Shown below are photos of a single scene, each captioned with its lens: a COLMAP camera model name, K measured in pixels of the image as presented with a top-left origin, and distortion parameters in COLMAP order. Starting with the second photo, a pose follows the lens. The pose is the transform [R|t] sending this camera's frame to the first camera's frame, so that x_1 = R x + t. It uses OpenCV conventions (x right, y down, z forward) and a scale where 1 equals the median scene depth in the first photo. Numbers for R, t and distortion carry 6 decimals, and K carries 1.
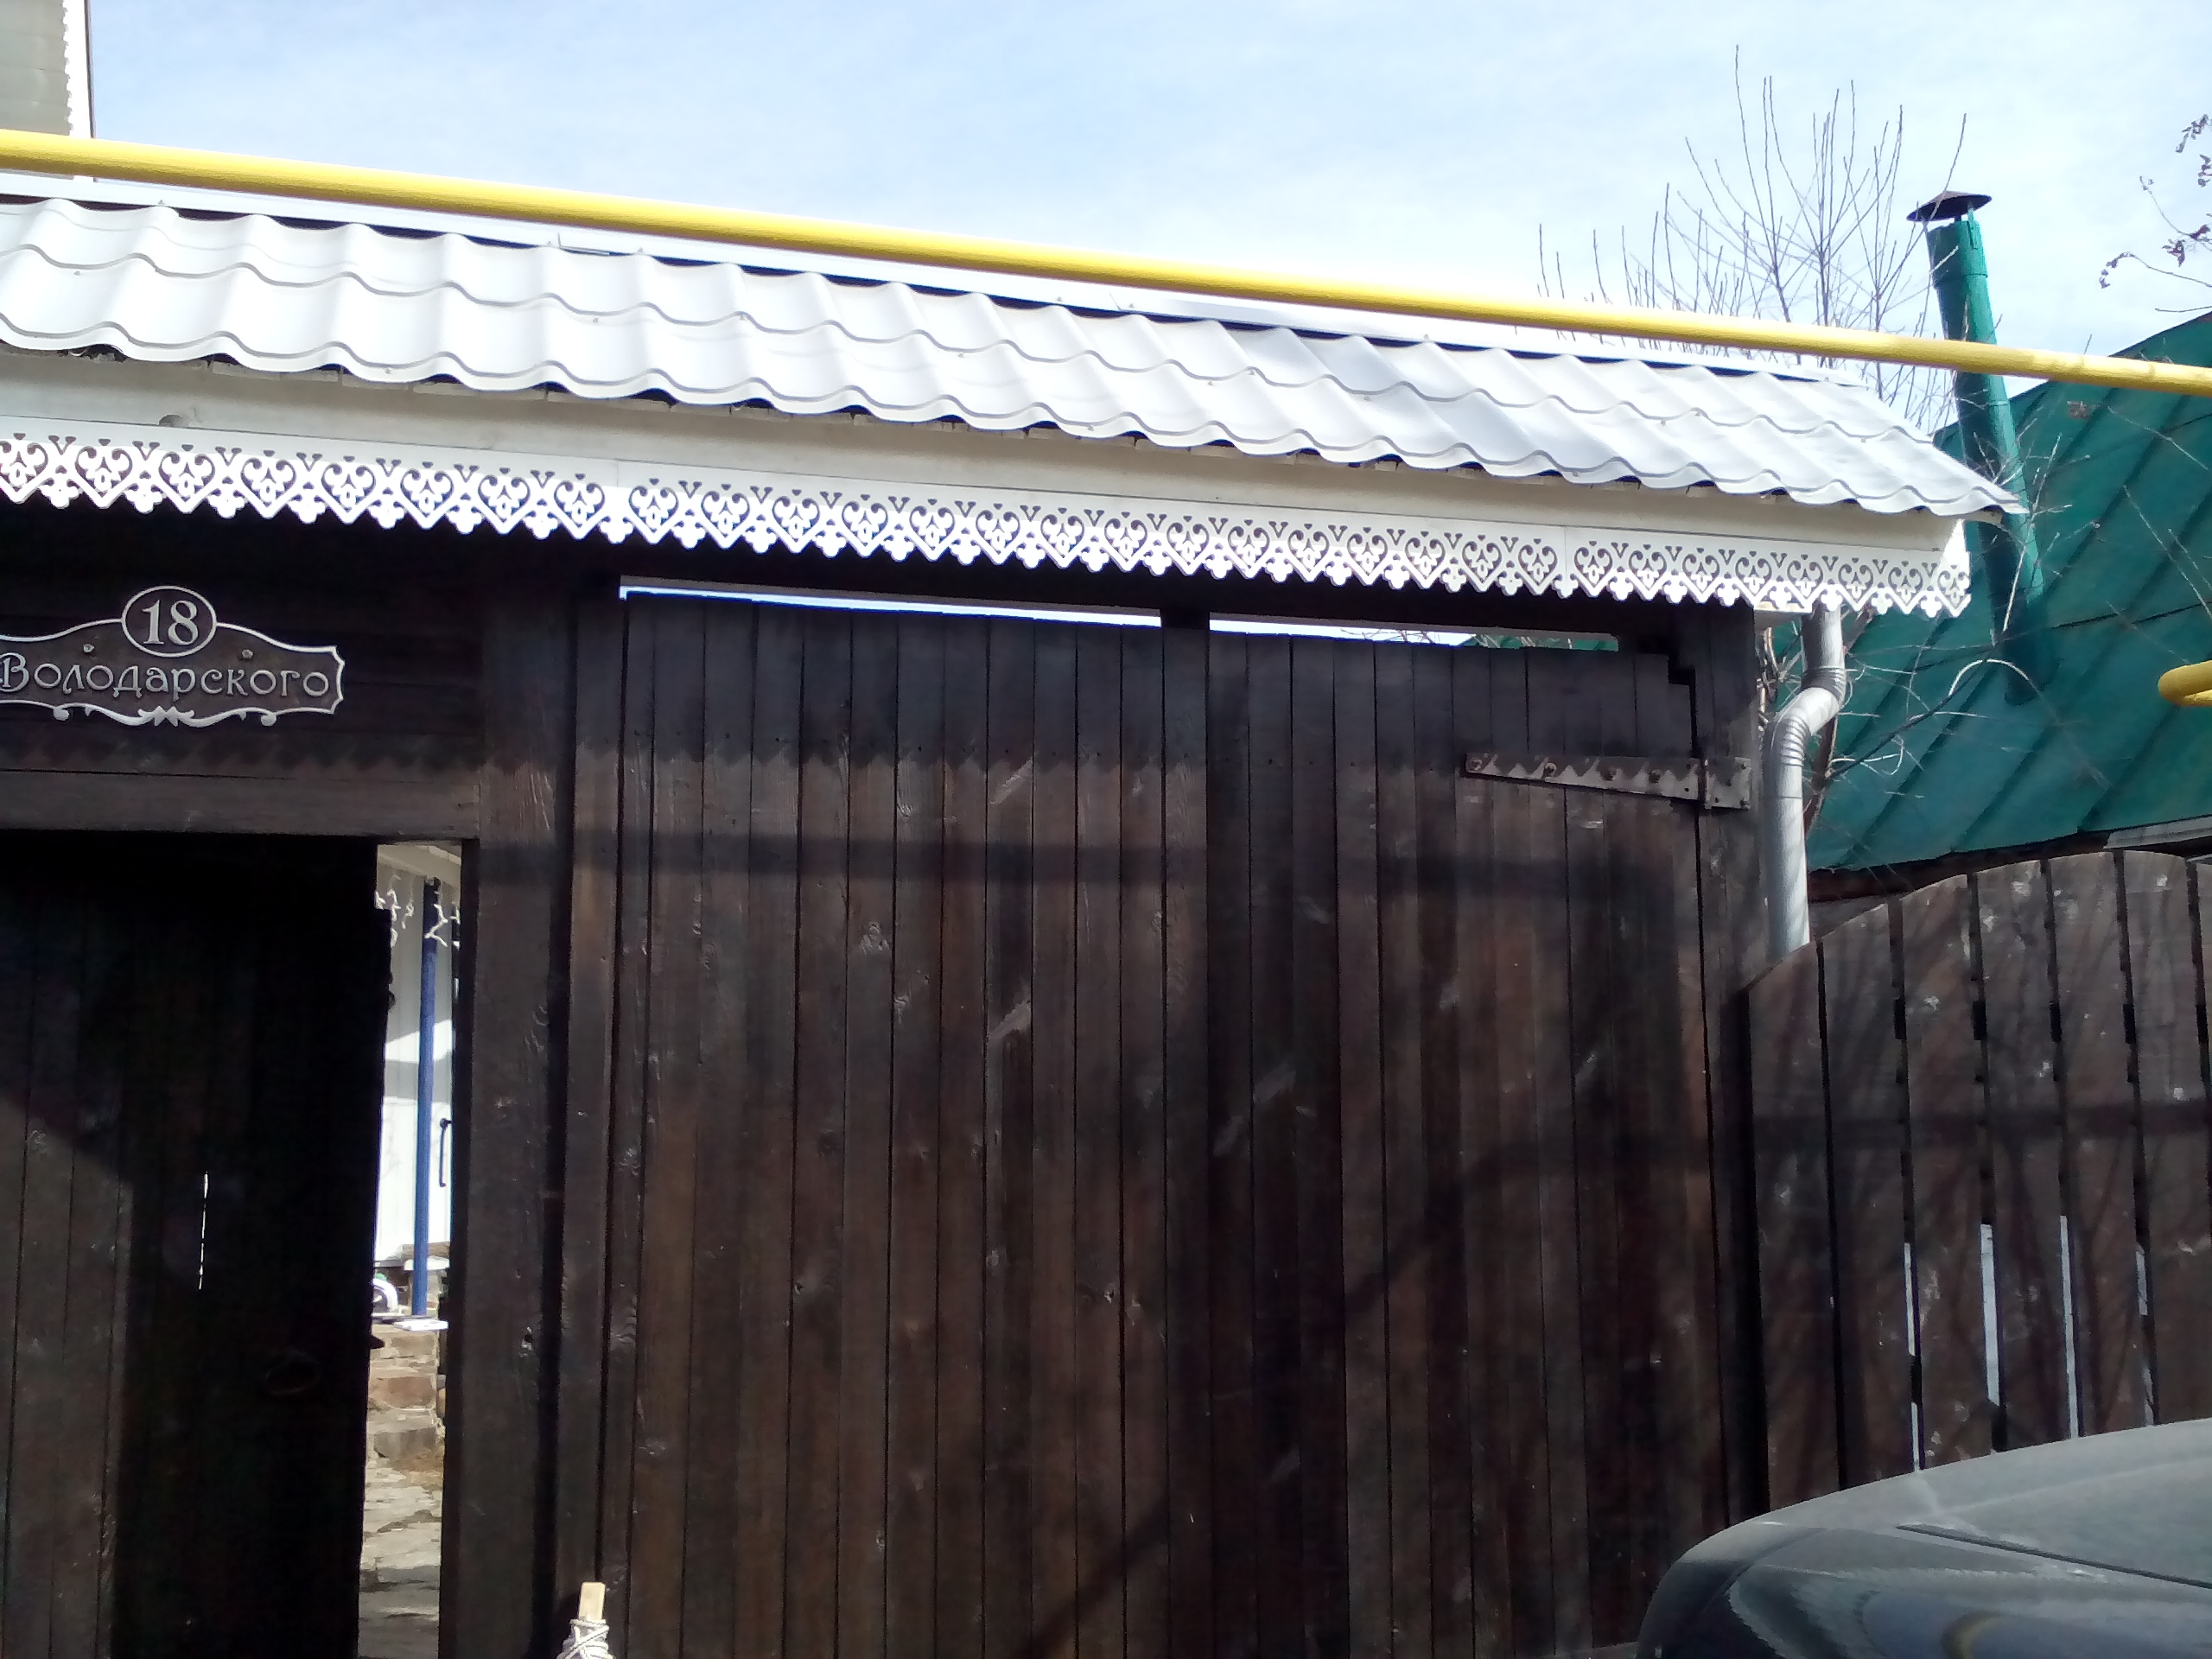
lens RADIAL K [[2086.2, 0, 1116.7], [0, 2086.2, 804.4], [0, 0, 1]] dist [0.107774, -0.246052]
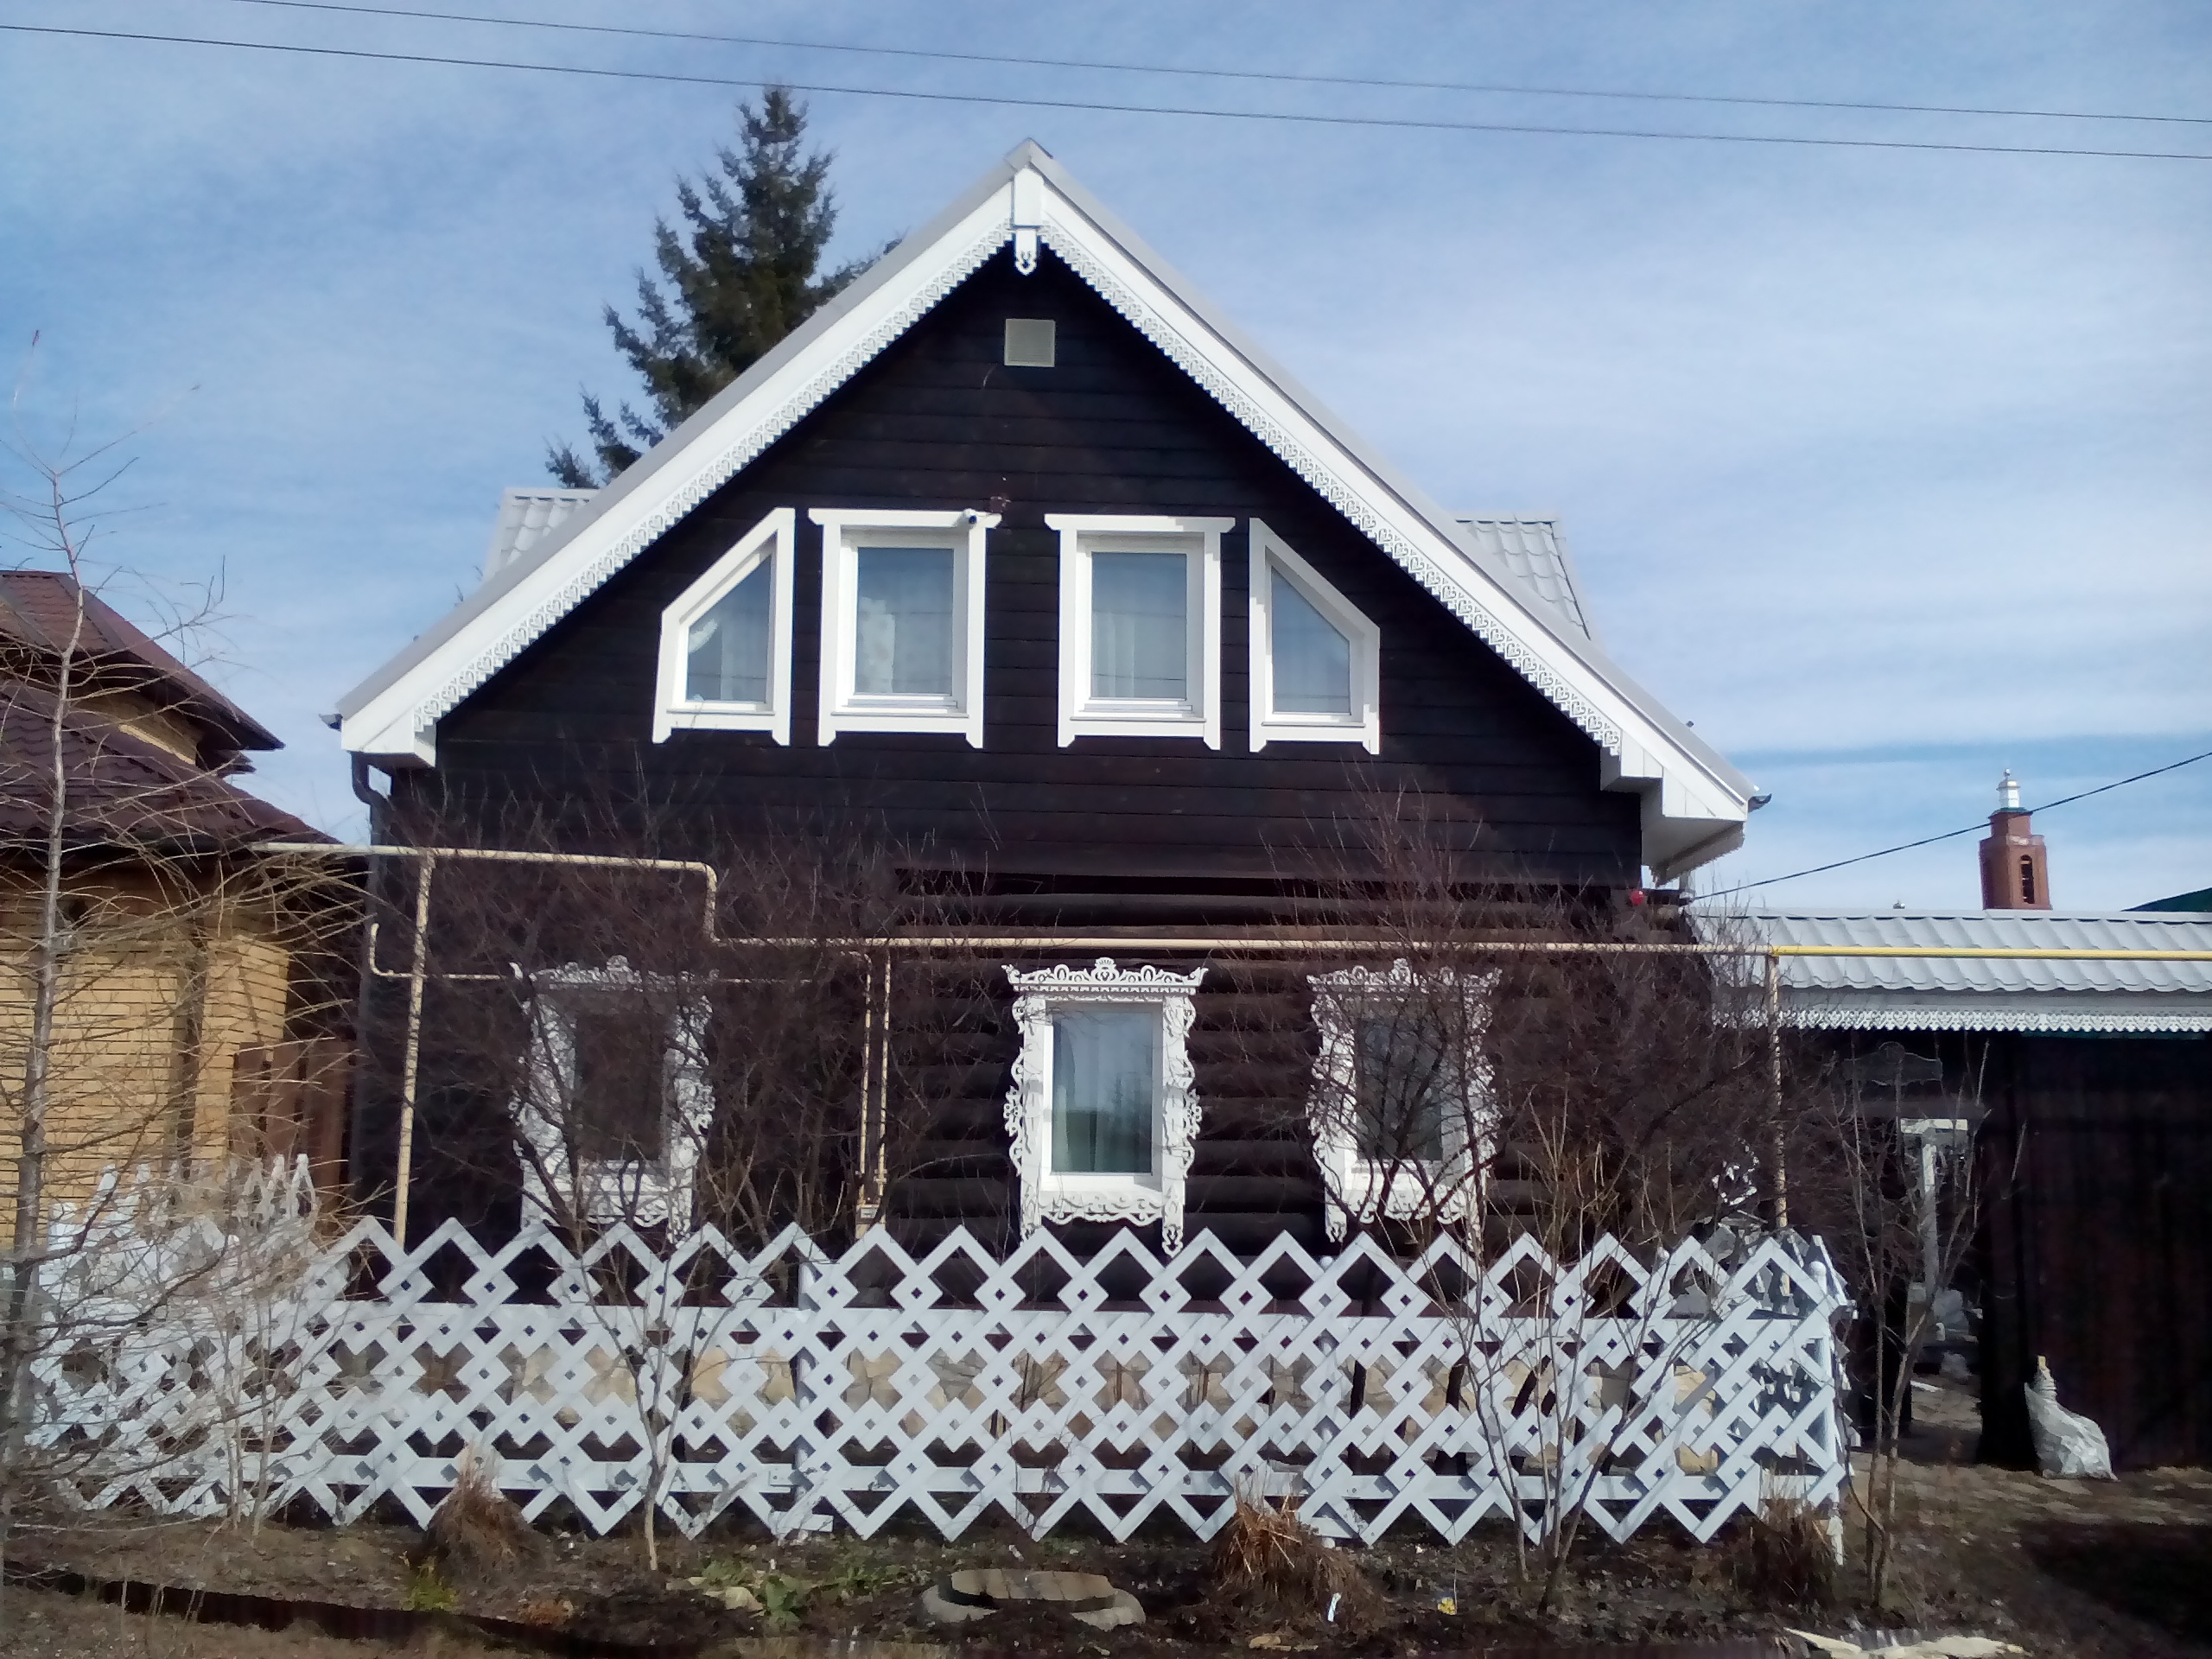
lens RADIAL K [[2086.2, 0, 1116.7], [0, 2086.2, 804.4], [0, 0, 1]] dist [0.107774, -0.246052]
pose [[0.957656, -0.028621, -0.286489, -0.603189], [0.011754, 0.998104, -0.060423, -0.266934], [0.287676, 0.054497, 0.956176, -2.319355]]
